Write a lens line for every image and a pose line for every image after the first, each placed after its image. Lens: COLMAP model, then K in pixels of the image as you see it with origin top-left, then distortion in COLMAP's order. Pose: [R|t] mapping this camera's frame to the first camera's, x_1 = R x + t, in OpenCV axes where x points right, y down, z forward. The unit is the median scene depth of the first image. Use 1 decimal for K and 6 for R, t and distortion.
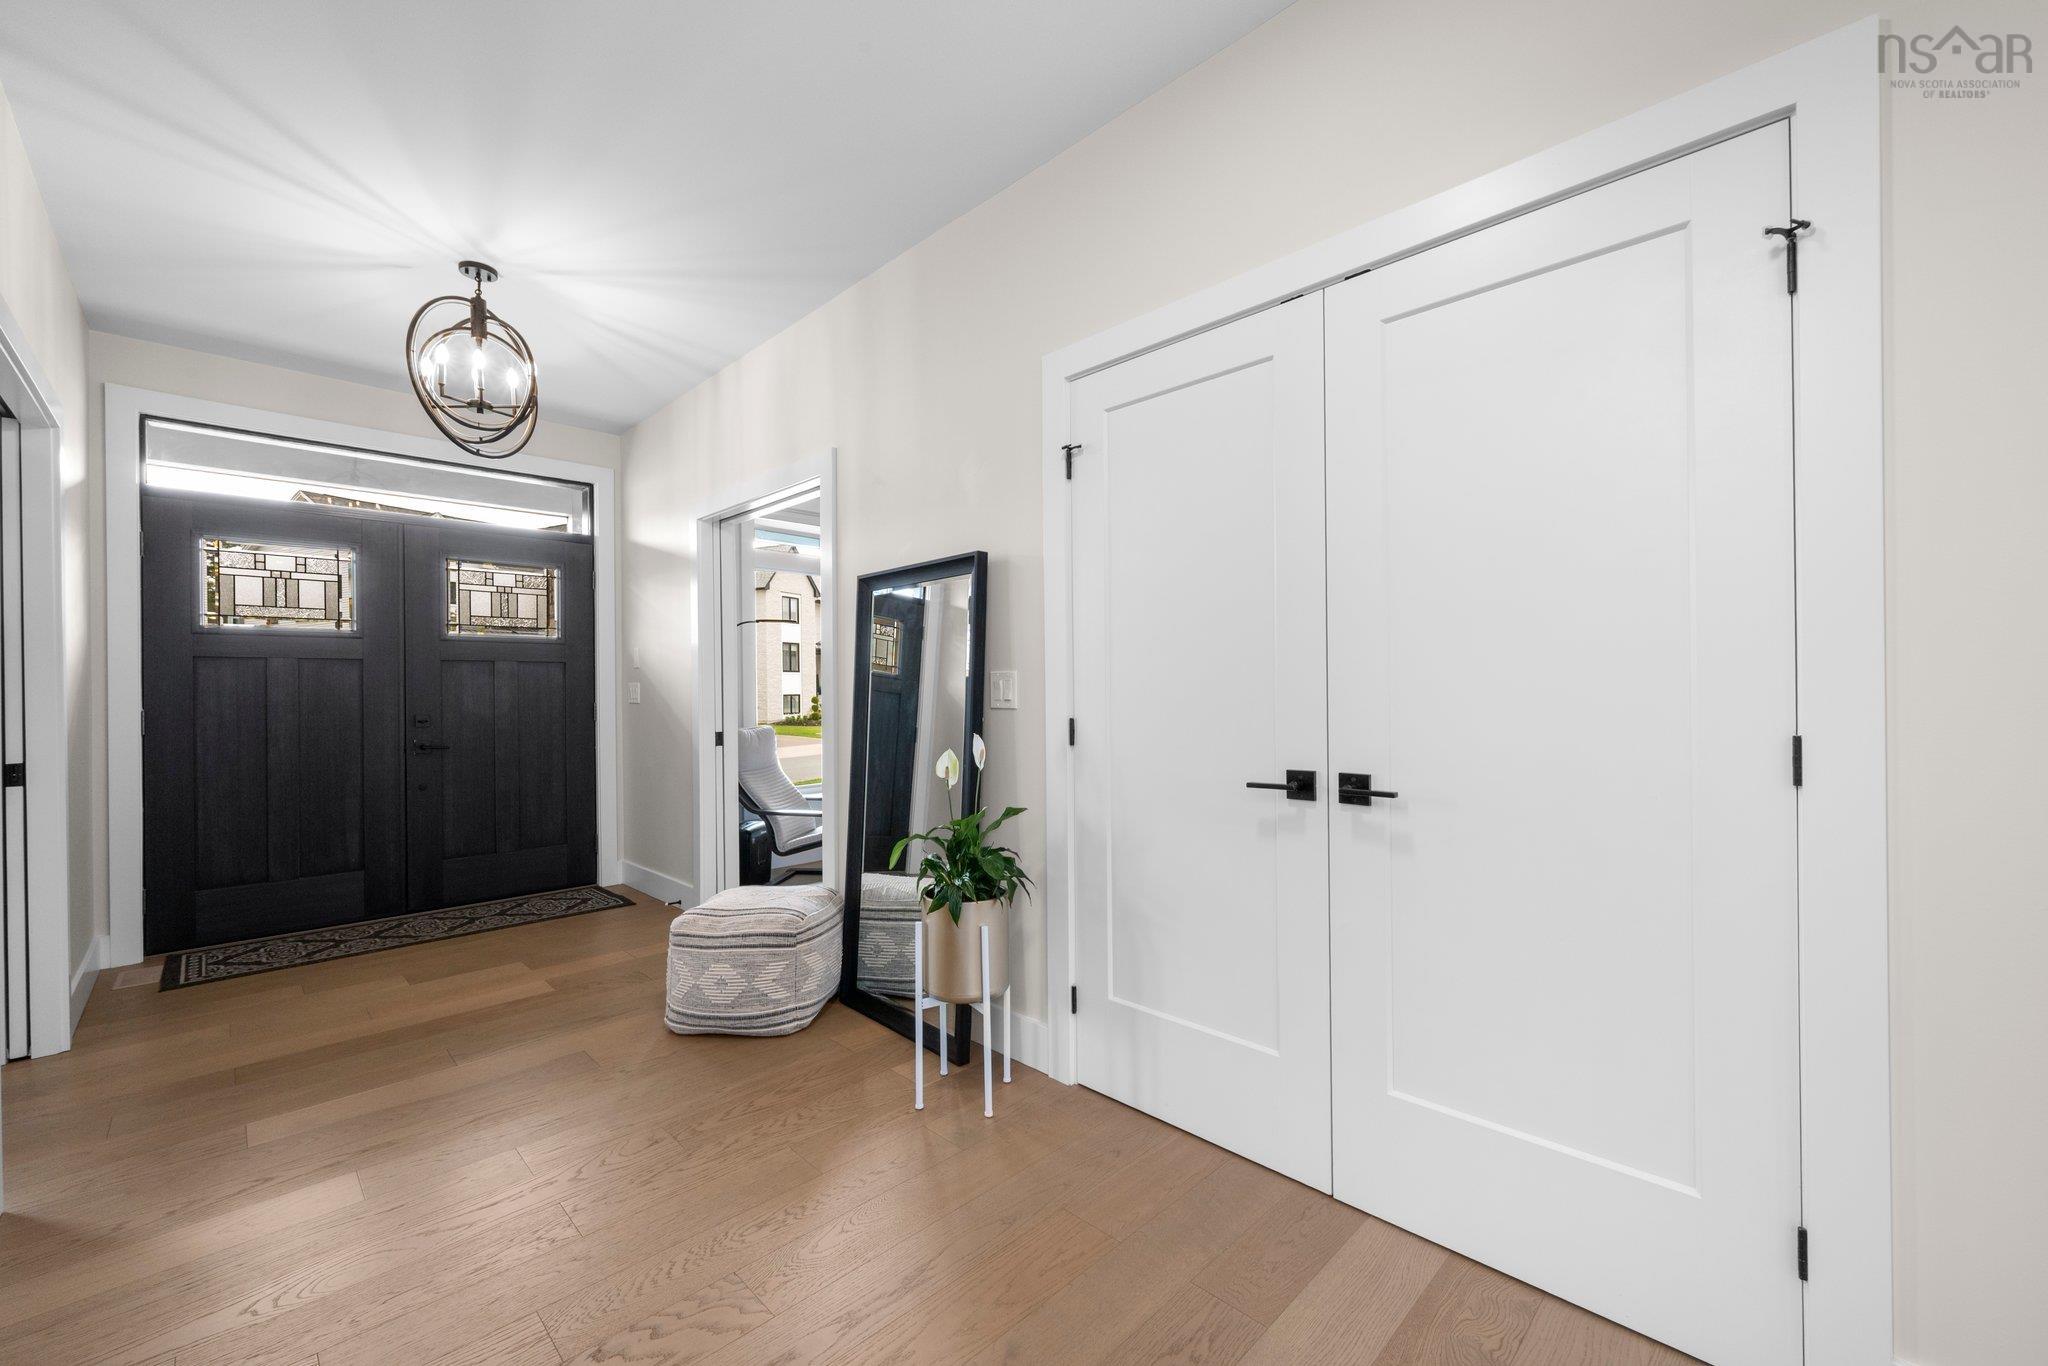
lens RADIAL K [[817.7, 0, 1018.7], [0, 817.7, 688.0], [0, 0, 1]] dist [-0.002053, -0.000371]
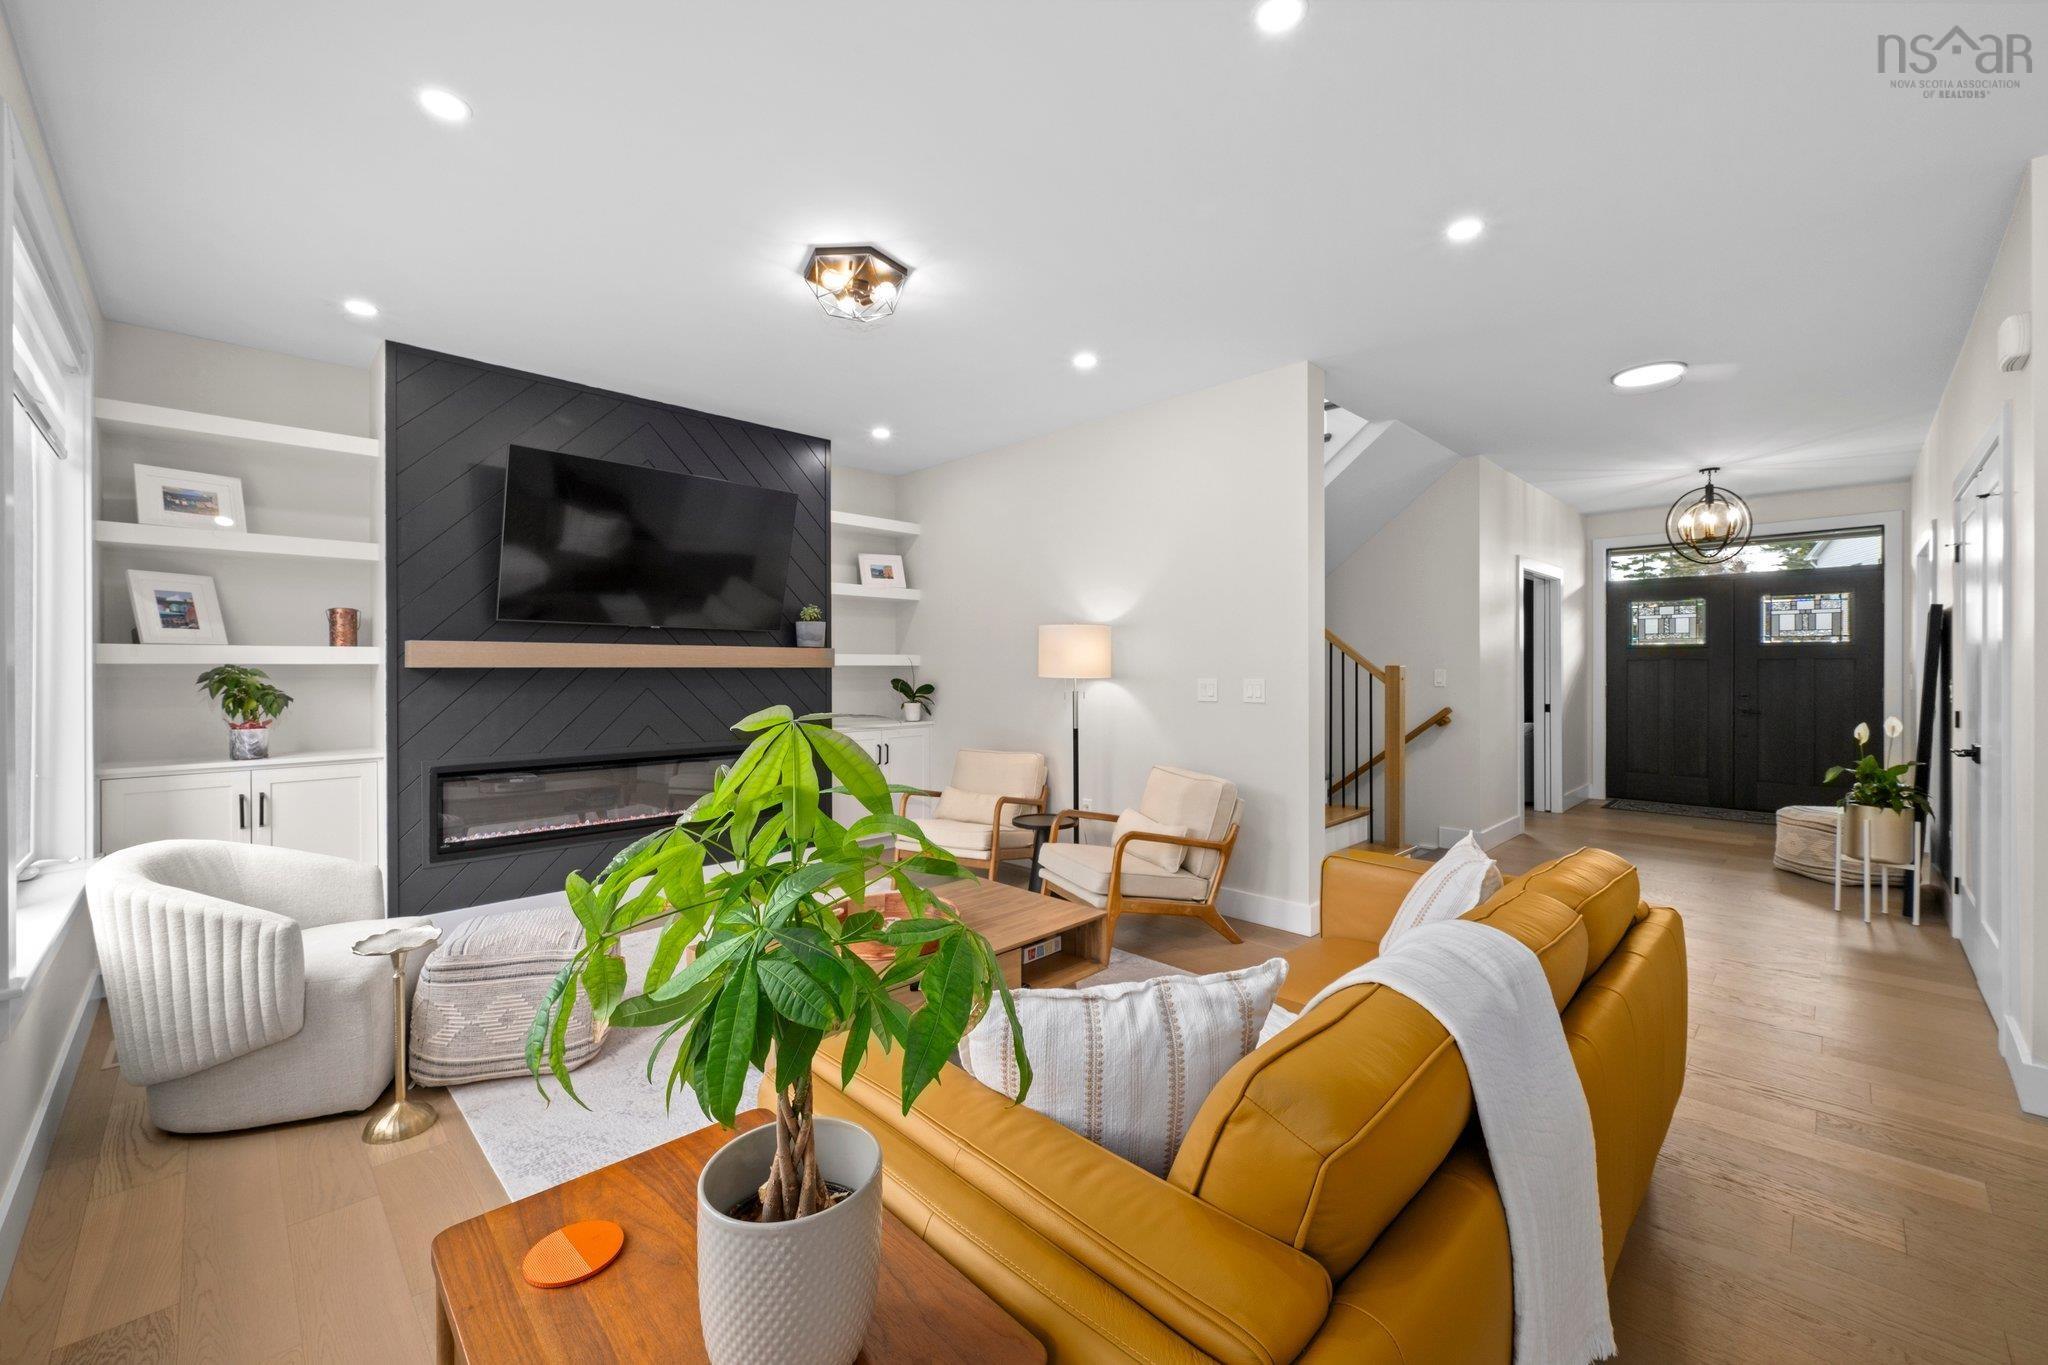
lens RADIAL K [[818.0, 0, 1032.0], [0, 818.0, 663.3], [0, 0, 1]] dist [-0.000951, -0.000176]
pose [[0.009241, 0.007154, -0.999932, 1.089923], [0.001694, 0.999973, 0.007170, -0.048610], [0.999956, -0.001760, 0.009228, -0.553436]]
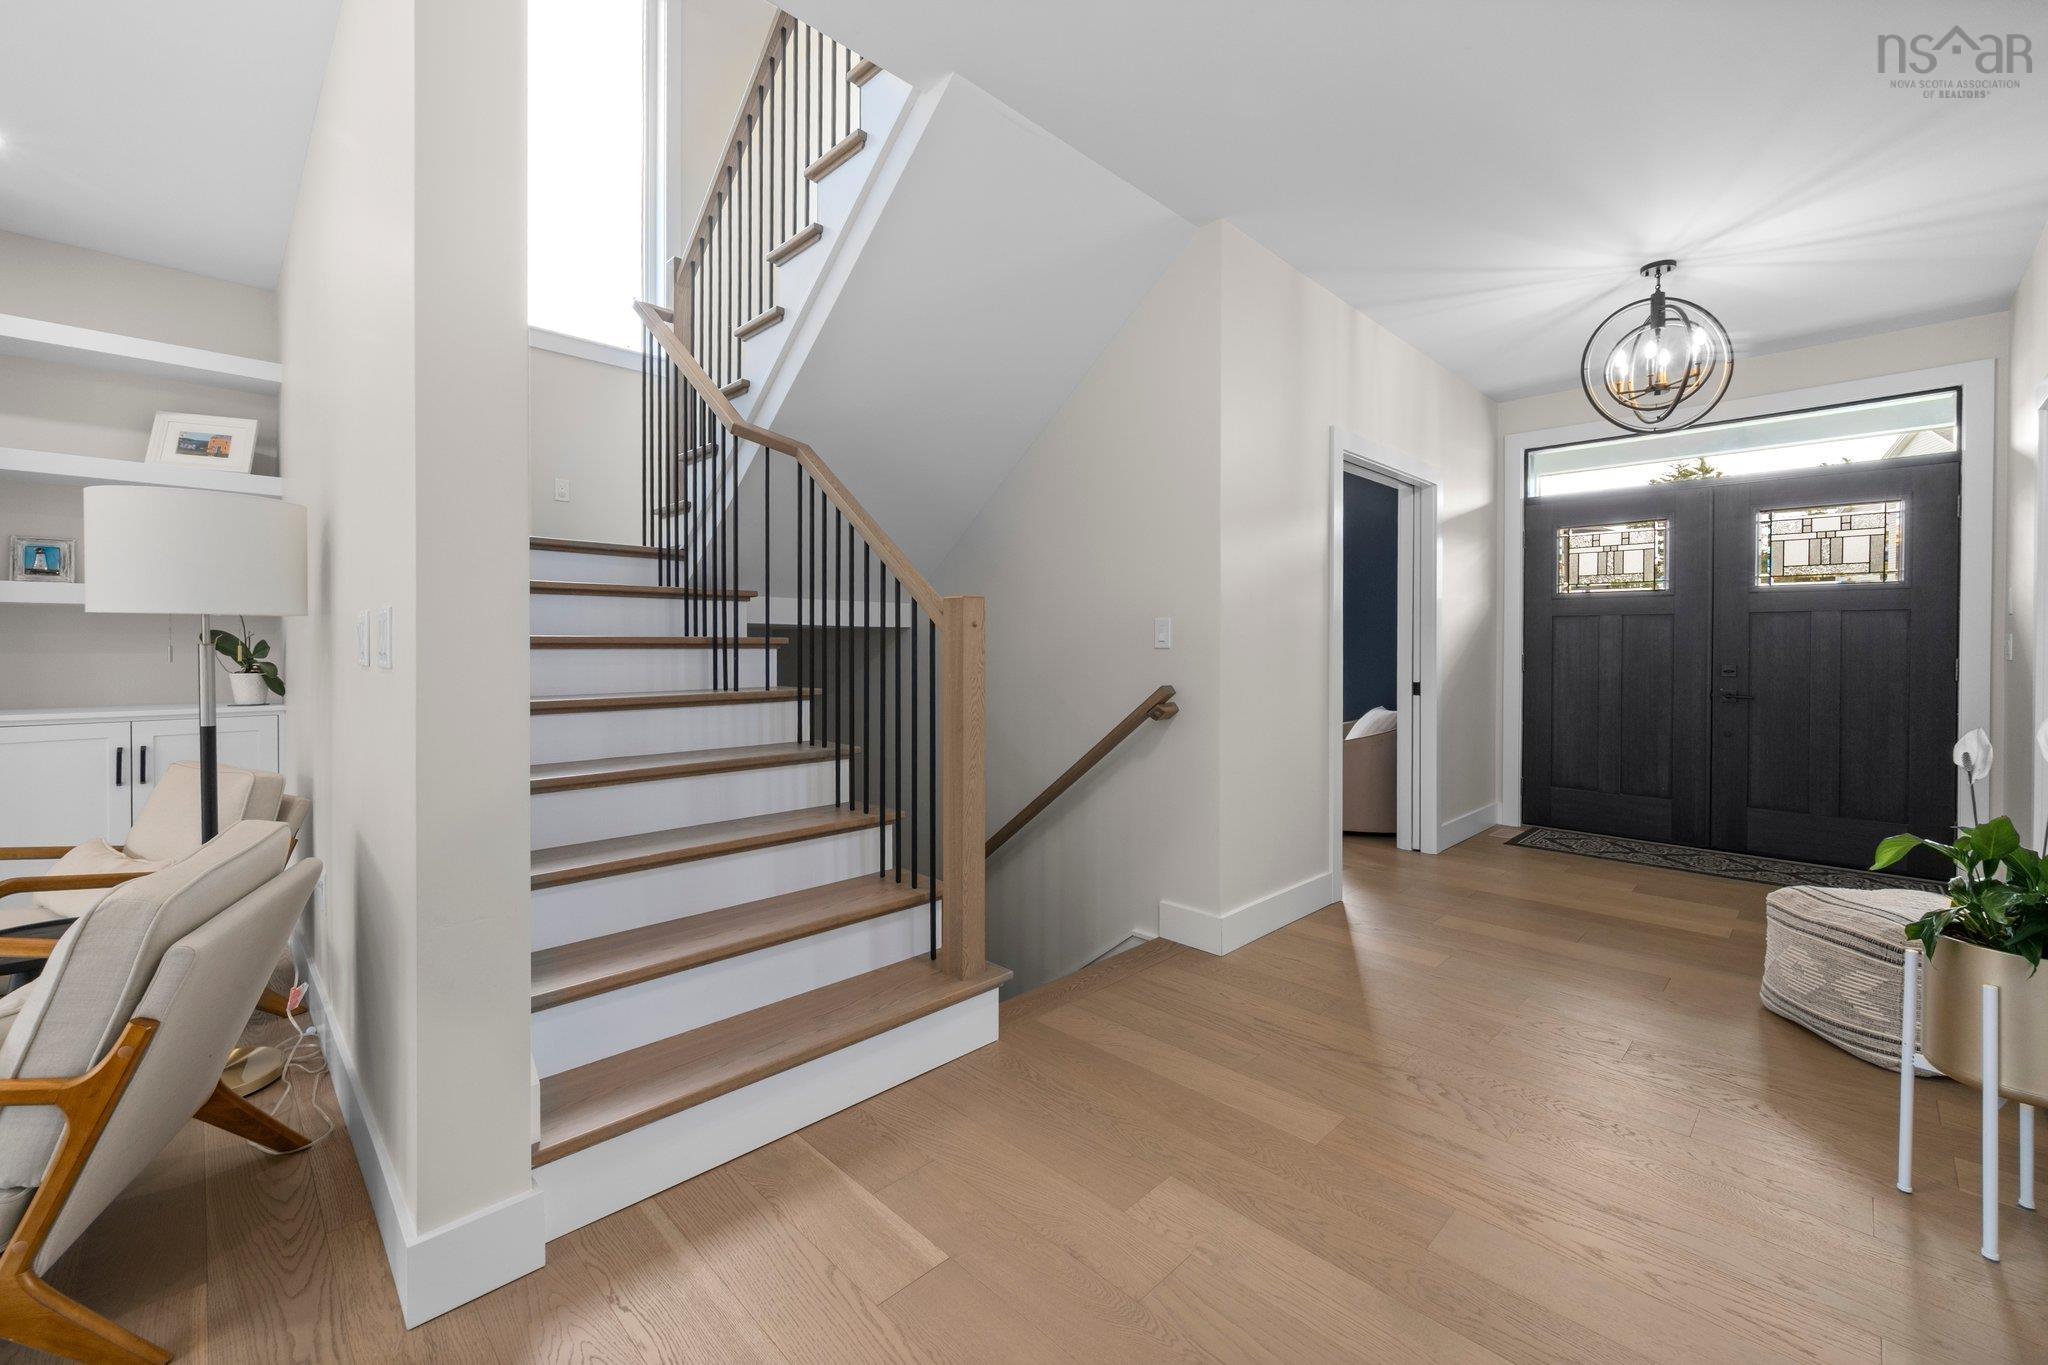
lens RADIAL K [[836.0, 0, 1022.6], [0, 836.0, 645.8], [0, 0, 1]] dist [-0.001370, -0.000090]
pose [[0.003016, 0.011424, -0.999930, 0.404172], [-0.002721, 0.999931, 0.011416, -0.002348], [0.999992, 0.002687, 0.003047, 0.103930]]
